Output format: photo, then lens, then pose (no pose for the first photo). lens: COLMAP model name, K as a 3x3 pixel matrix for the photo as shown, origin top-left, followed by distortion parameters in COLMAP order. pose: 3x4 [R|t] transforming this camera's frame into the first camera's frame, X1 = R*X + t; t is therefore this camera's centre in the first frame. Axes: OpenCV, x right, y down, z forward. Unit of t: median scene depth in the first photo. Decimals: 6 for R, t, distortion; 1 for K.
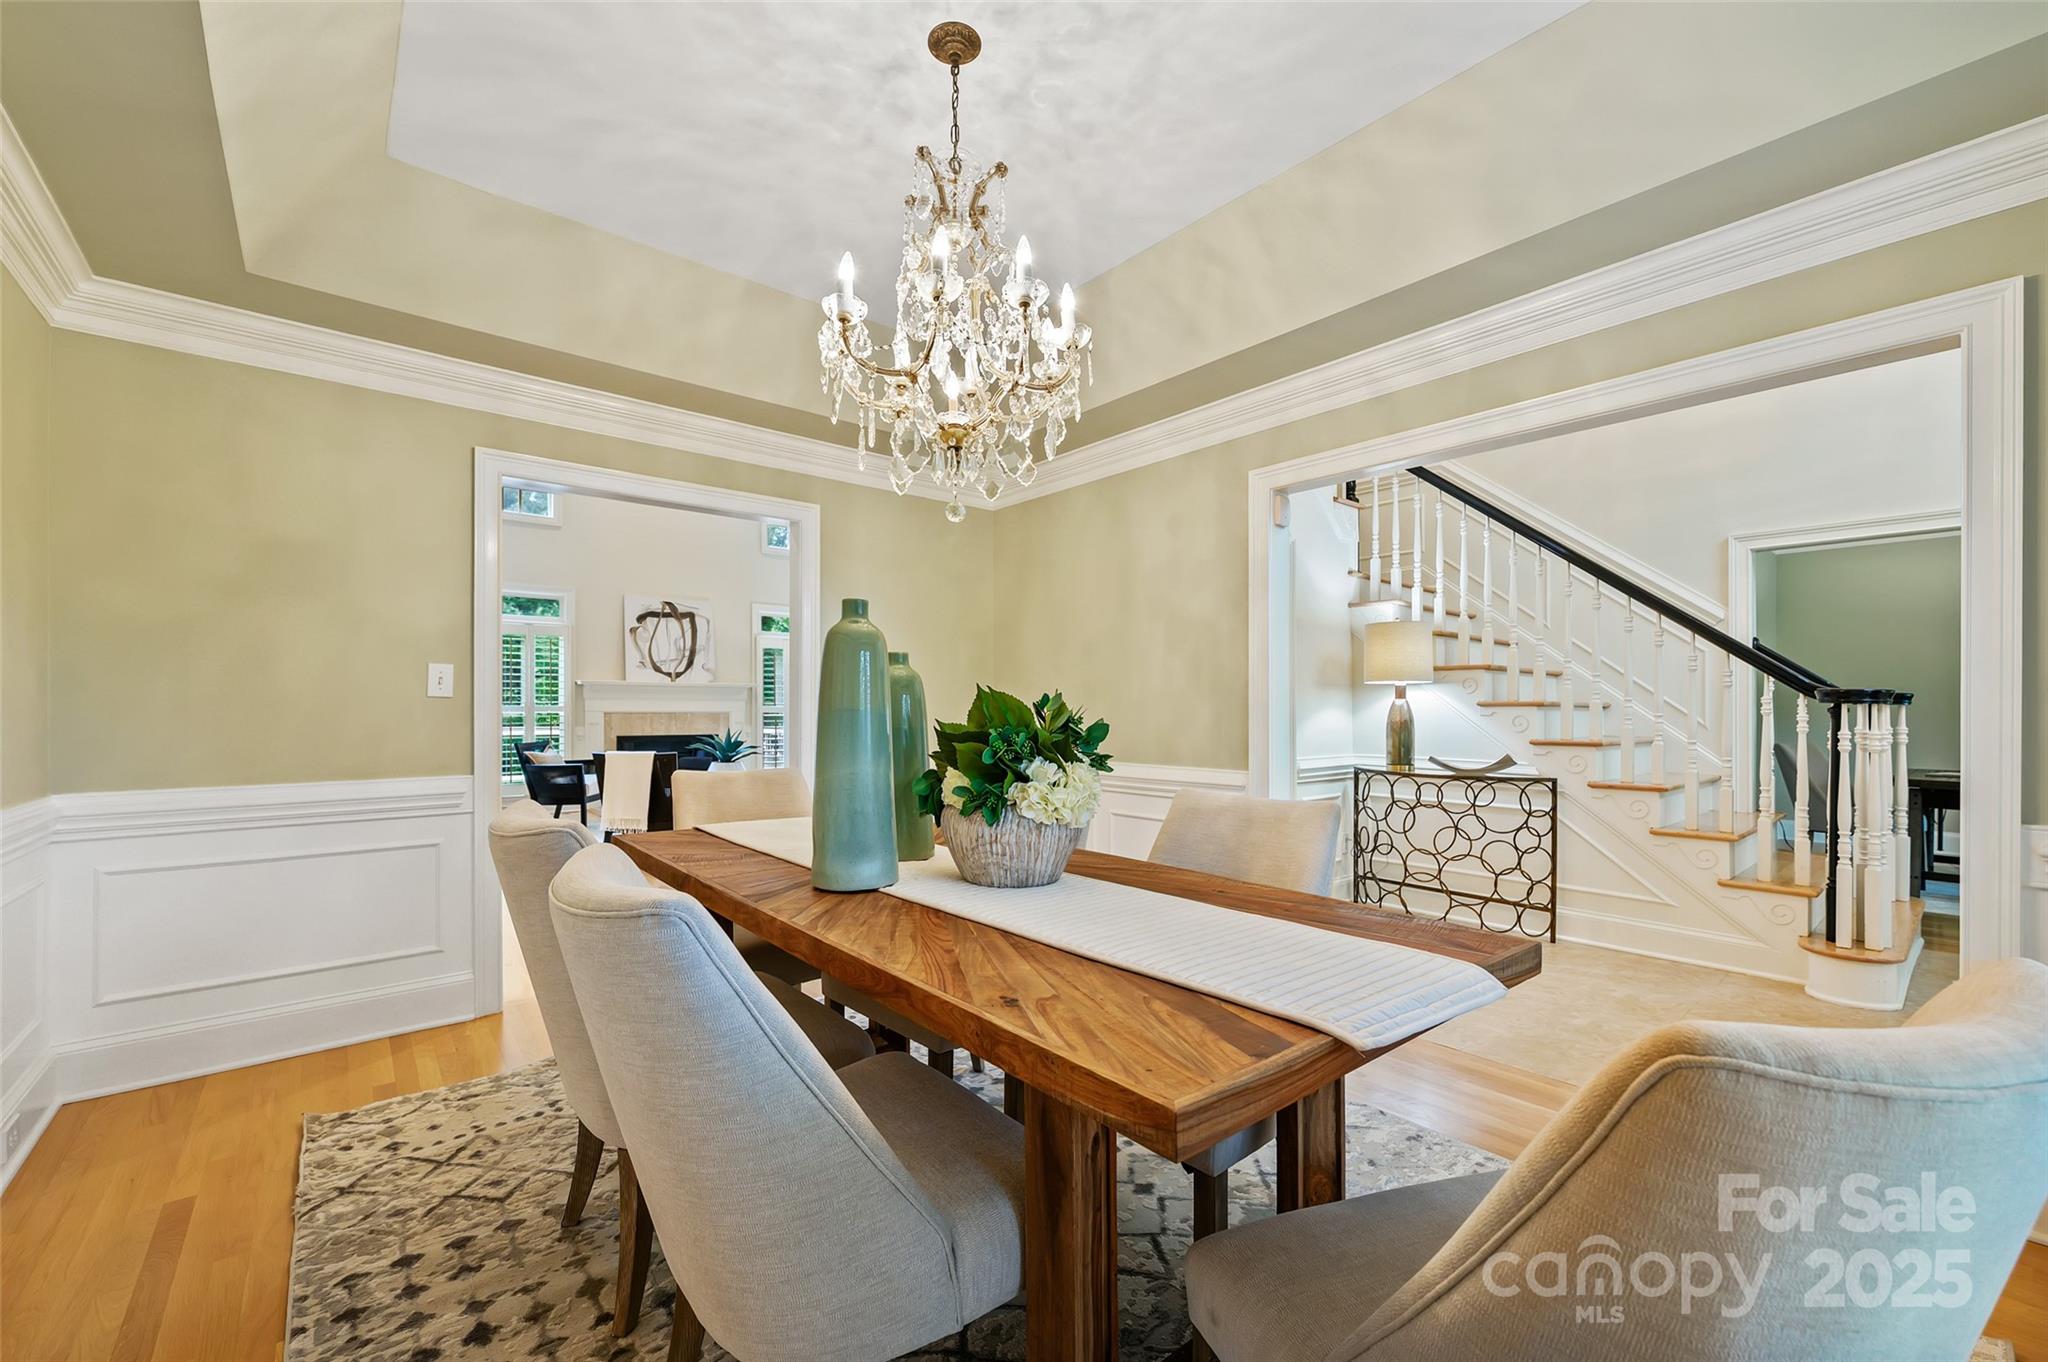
lens RADIAL K [[820.8, 0, 1001.9], [0, 820.8, 715.3], [0, 0, 1]] dist [-0.002977, 0.000021]
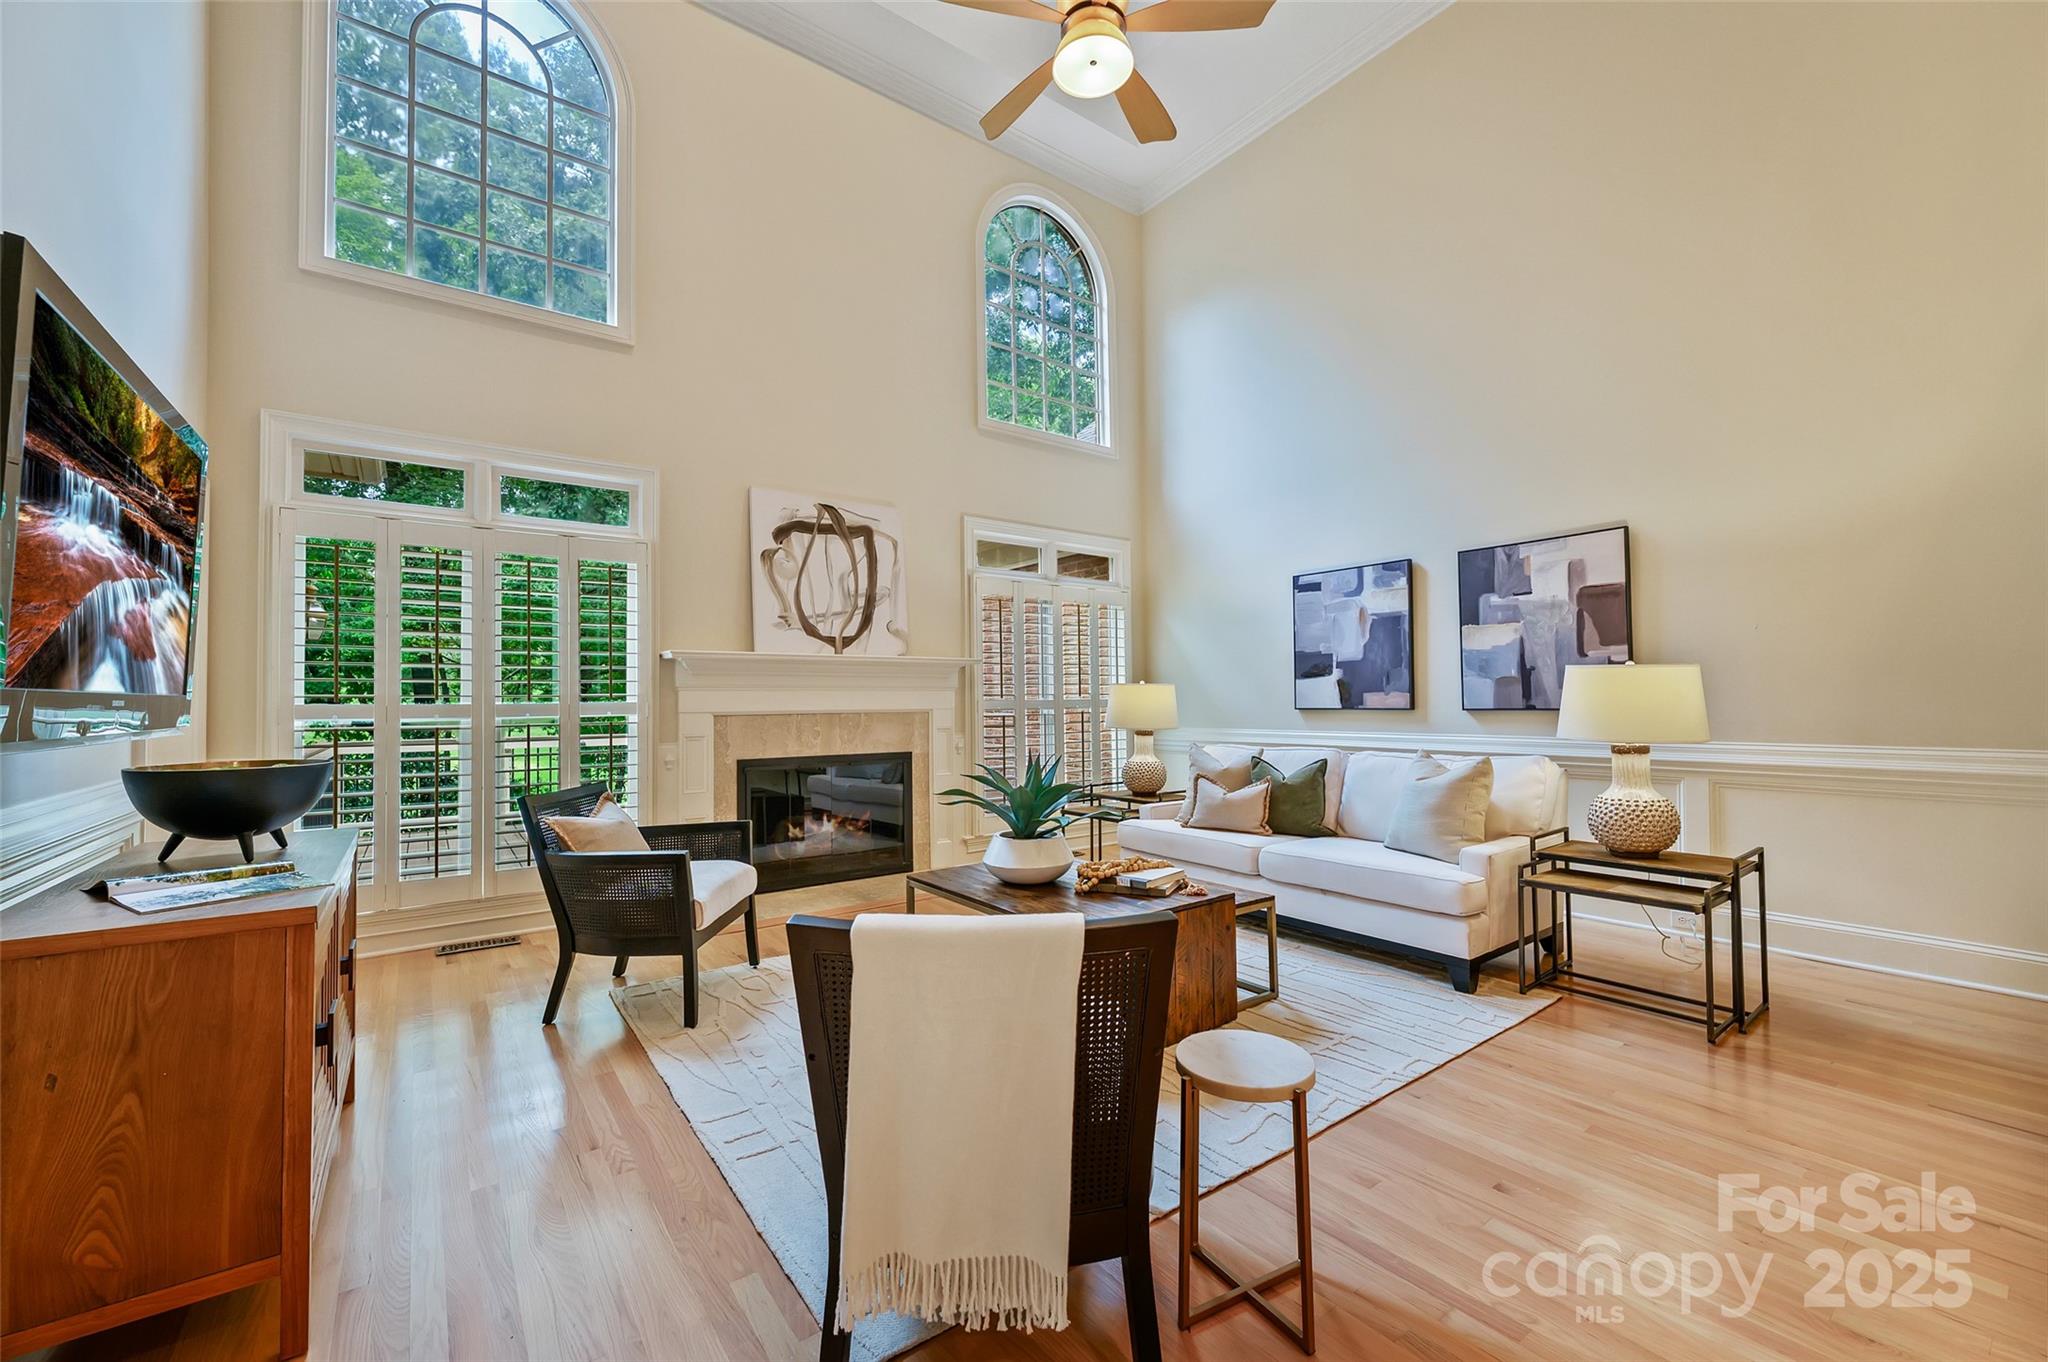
lens RADIAL K [[820.8, 0, 1015.7], [0, 820.8, 691.0], [0, 0, 1]] dist [-0.002977, 0.000021]
pose [[0.998464, -0.011060, -0.054287, -0.260650], [0.009906, 0.999720, -0.021485, -0.005010], [0.054510, 0.020914, 0.998294, 0.483724]]
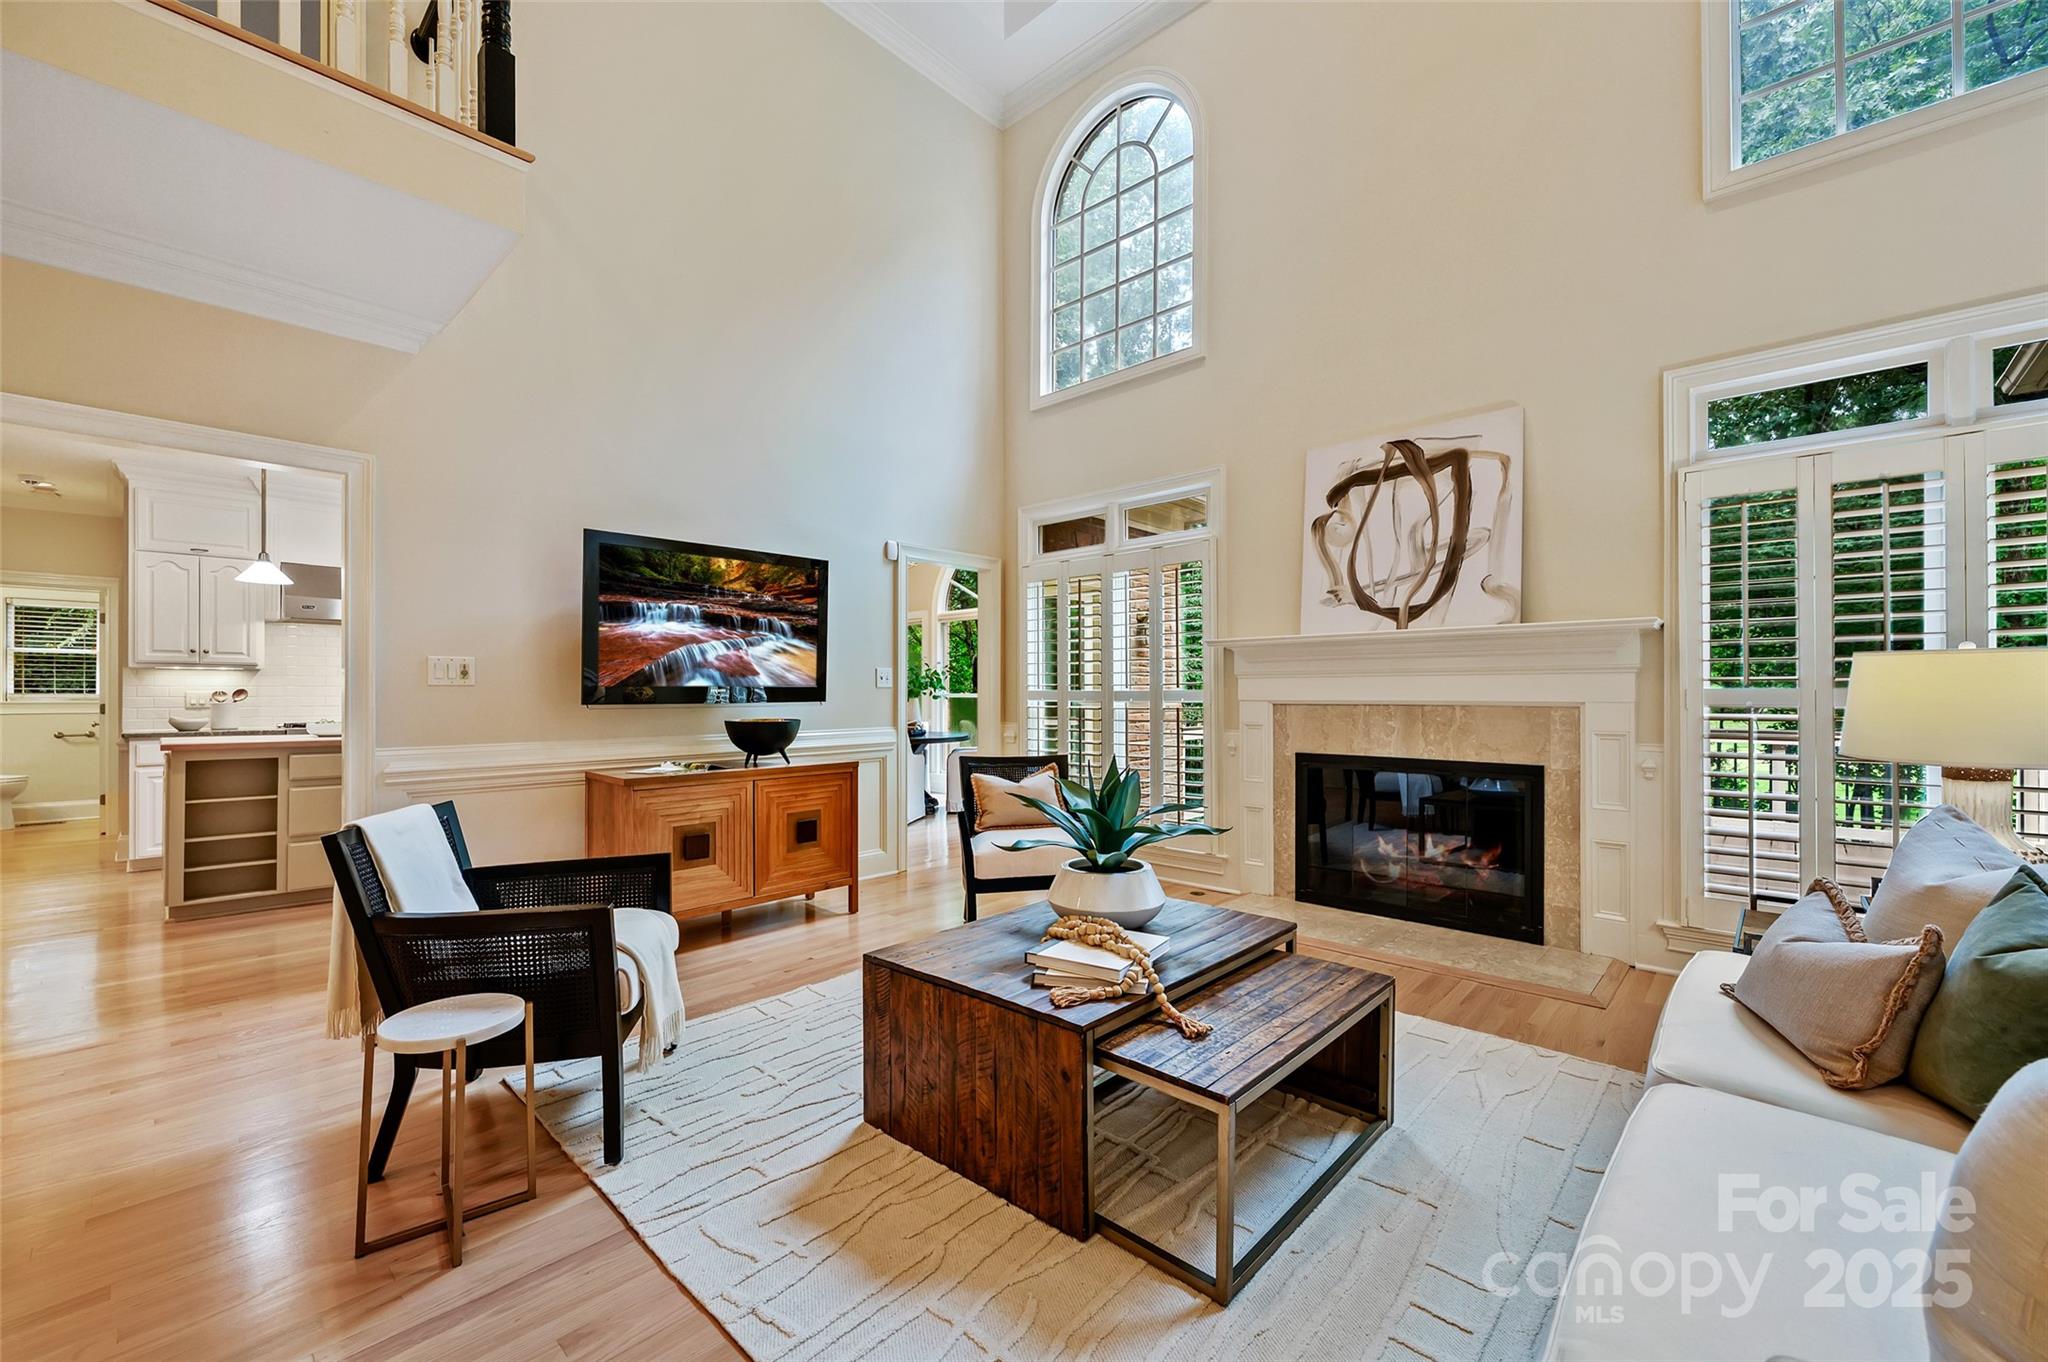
lens RADIAL K [[820.8, 0, 1027.5], [0, 820.8, 693.1], [0, 0, 1]] dist [-0.002977, 0.000021]
pose [[0.129240, 0.000016, -0.991613, -0.016926], [-0.004607, 0.999989, -0.000584, -0.008186], [0.991603, 0.004643, 0.129239, 0.767357]]
